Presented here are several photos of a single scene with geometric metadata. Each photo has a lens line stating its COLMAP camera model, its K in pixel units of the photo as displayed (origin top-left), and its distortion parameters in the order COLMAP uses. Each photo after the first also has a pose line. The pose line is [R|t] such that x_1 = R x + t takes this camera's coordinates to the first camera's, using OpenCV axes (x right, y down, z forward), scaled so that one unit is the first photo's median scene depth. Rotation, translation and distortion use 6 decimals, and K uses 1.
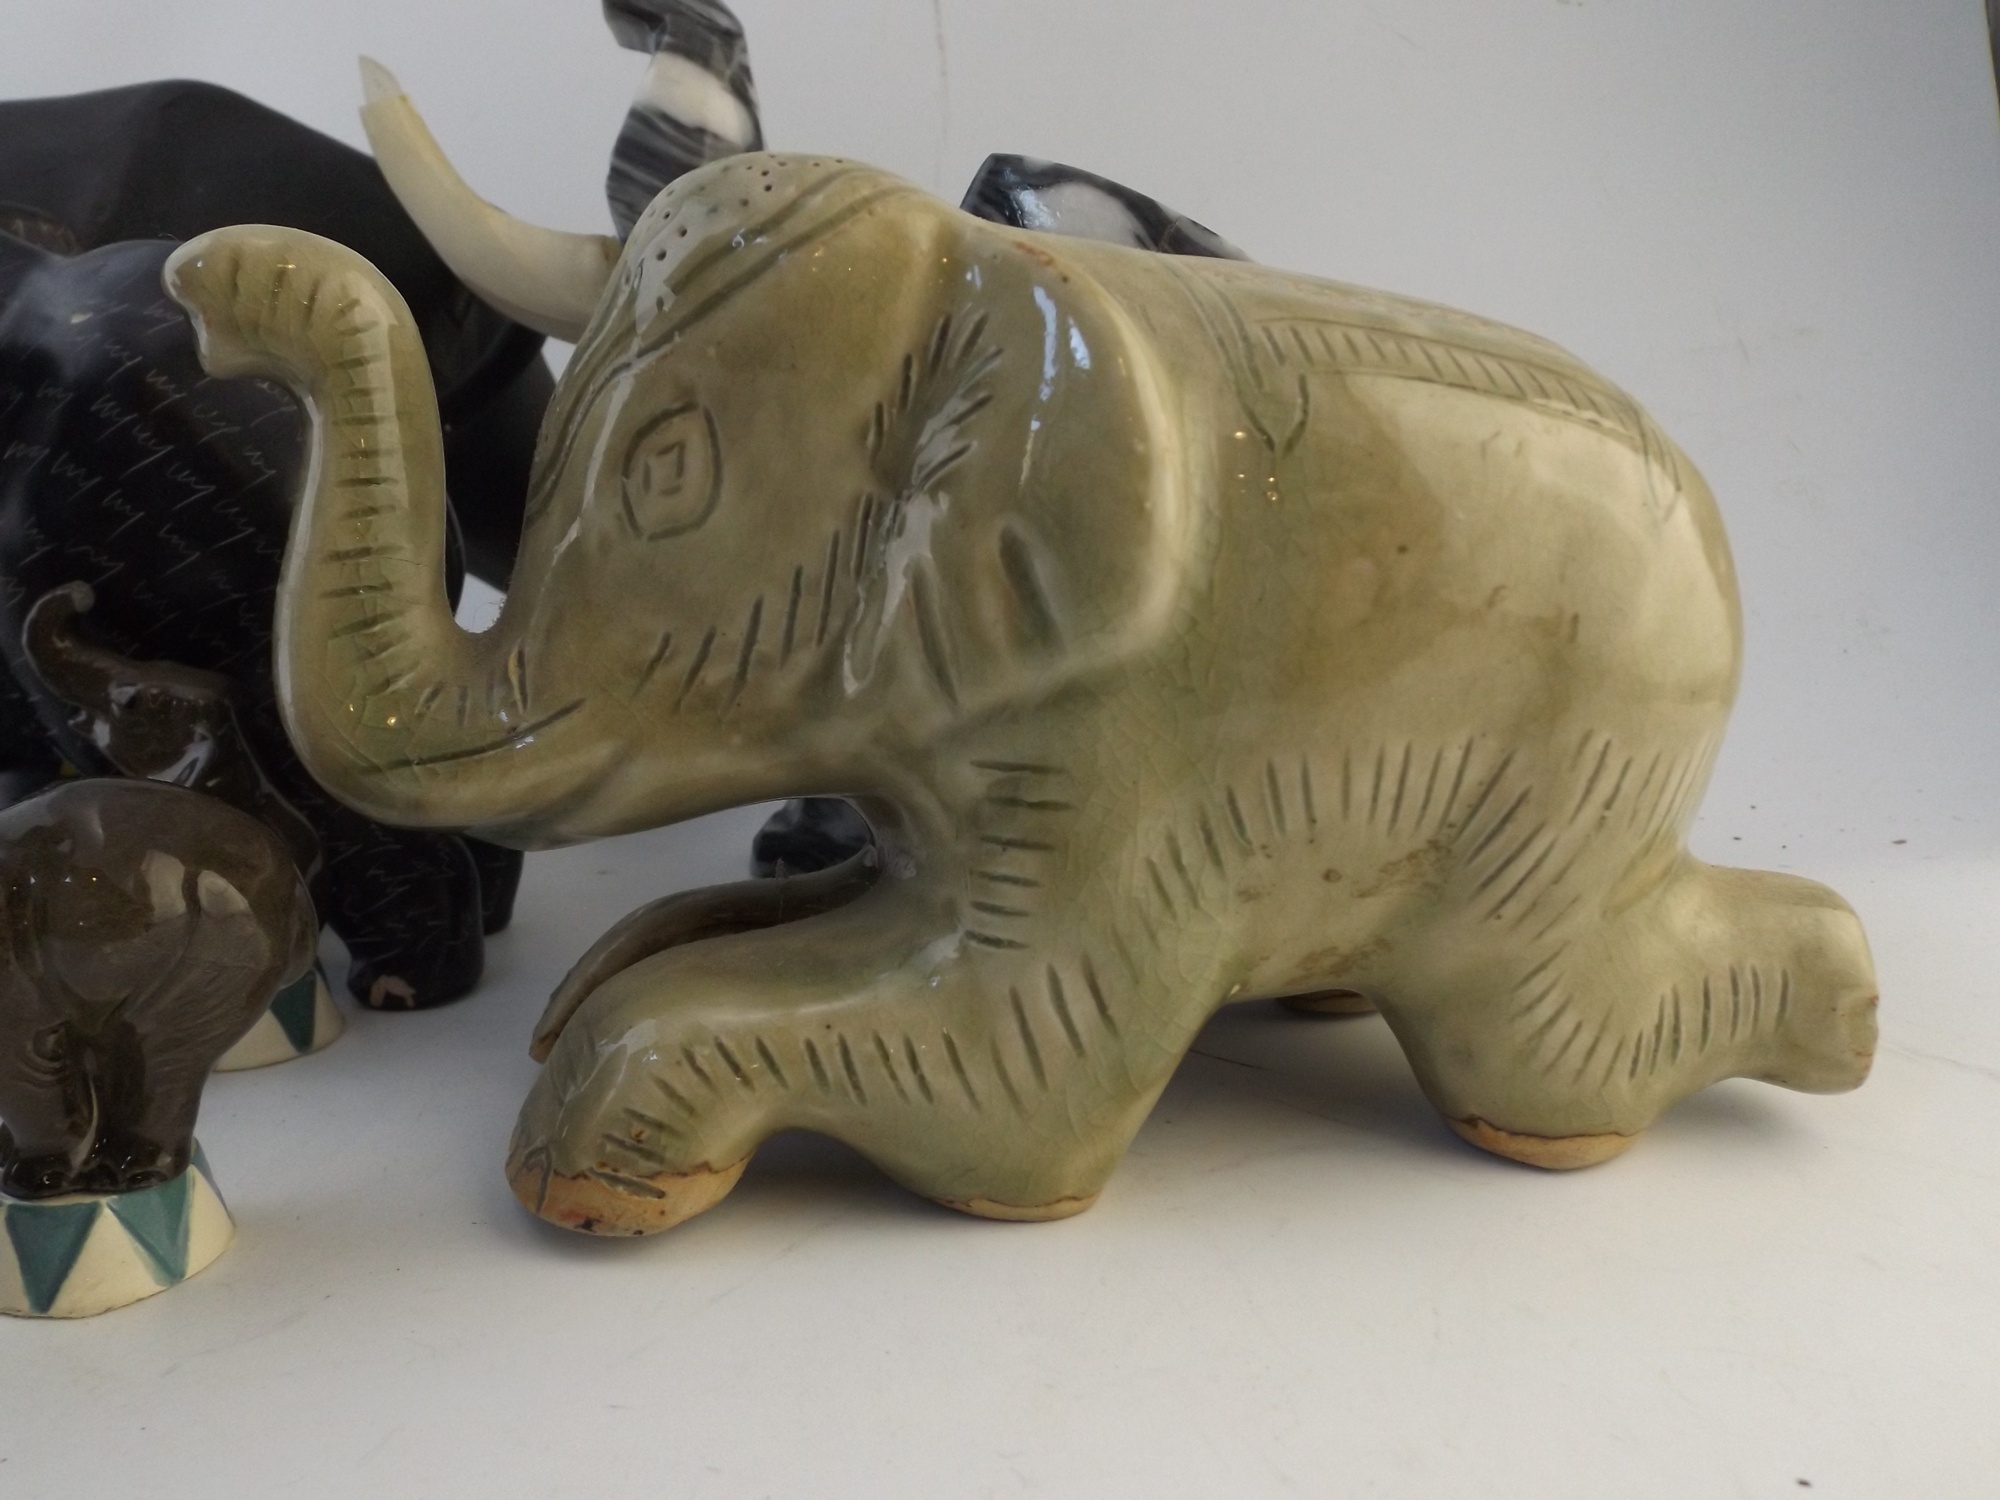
lens RADIAL K [[1429.2, 0, 1000.0], [0, 1429.2, 750.0], [0, 0, 1]] dist [0.036169, -0.050217]
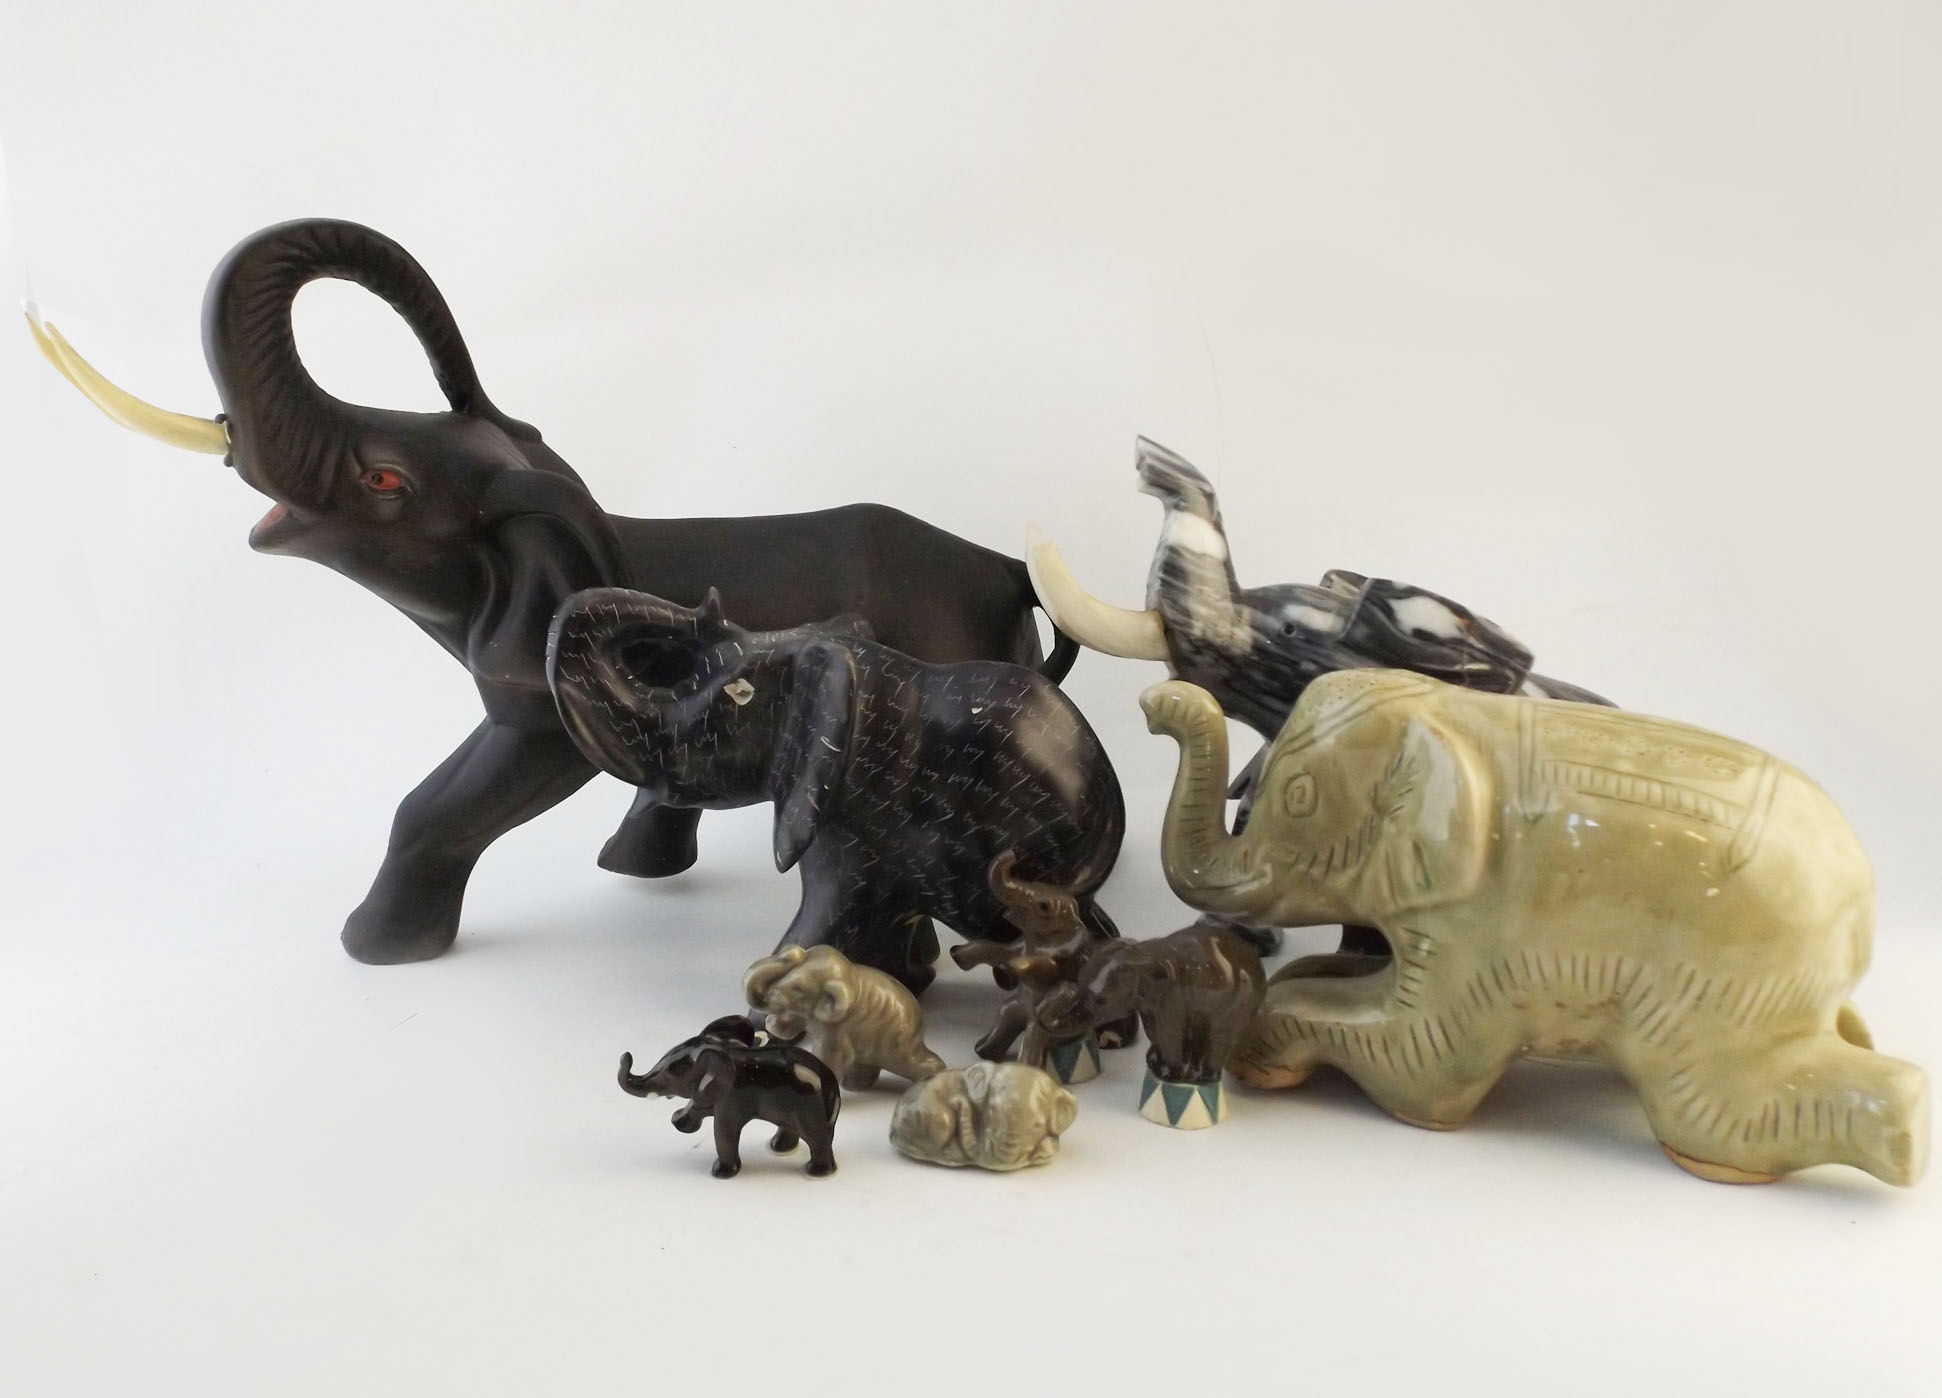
lens RADIAL K [[1434.1, 0, 999.1], [0, 1434.1, 641.2], [0, 0, 1]] dist [-0.004744, -0.002091]
pose [[0.807035, 0.062346, -0.587203, 0.823962], [-0.104660, 0.993769, -0.038328, -0.309495], [0.581155, 0.092389, 0.808531, -1.418451]]
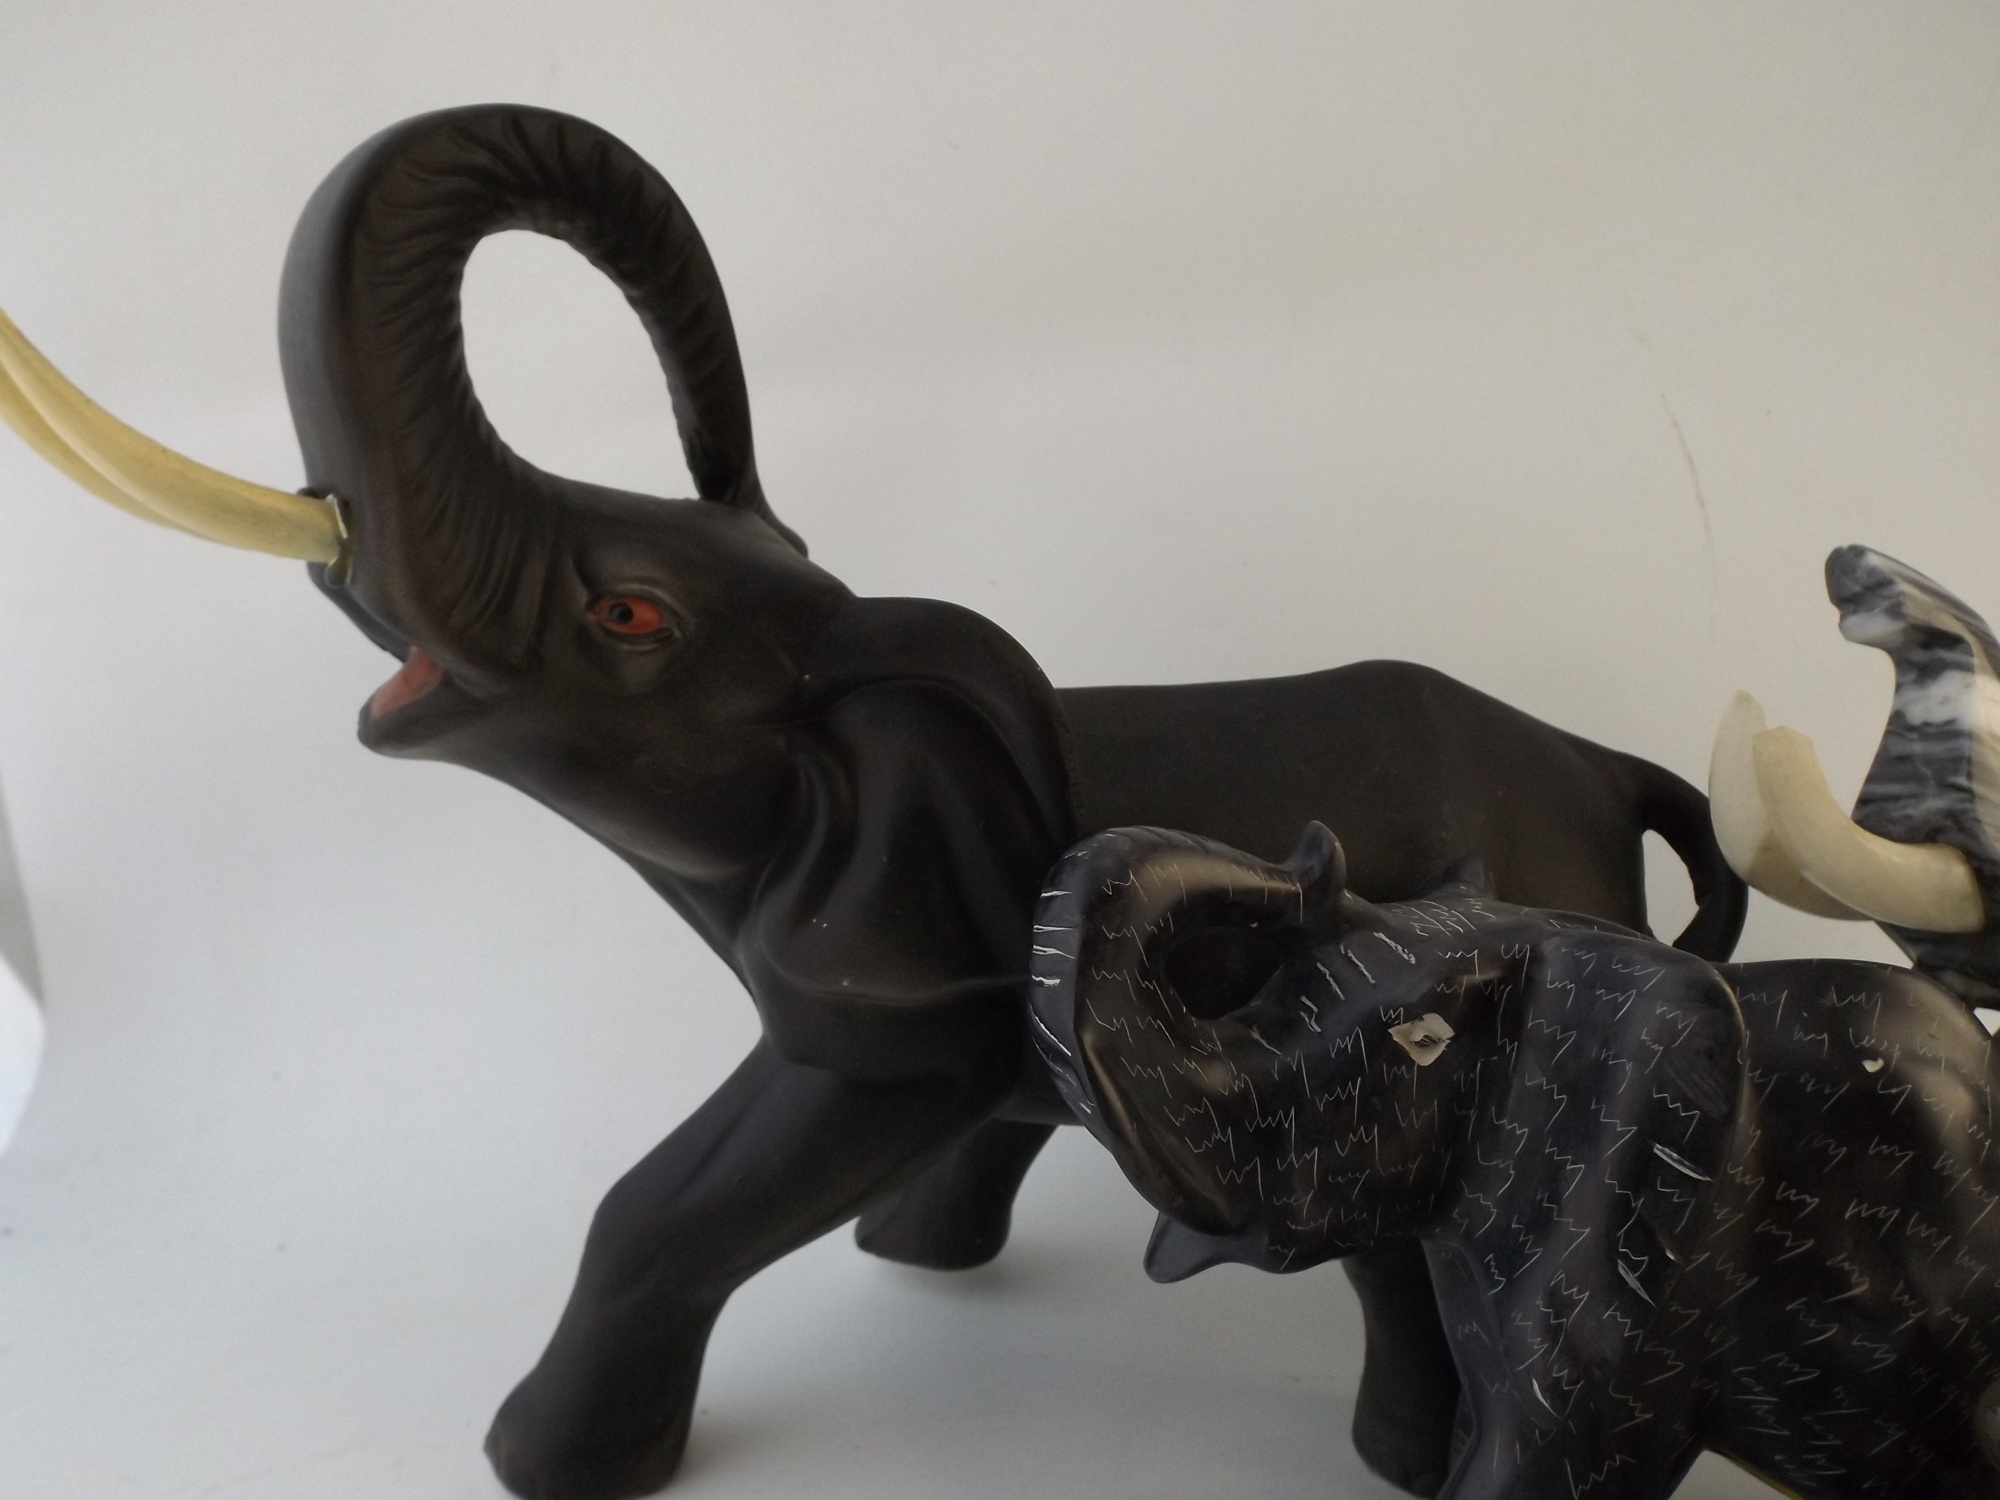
lens RADIAL K [[1424.7, 0, 1000.0], [0, 1424.7, 750.0], [0, 0, 1]] dist [0.013168, -0.022963]
pose [[0.842805, 0.030017, -0.537381, -0.756602], [-0.094176, 0.991265, -0.092331, -0.372491], [0.529915, 0.128426, 0.838270, -0.863803]]
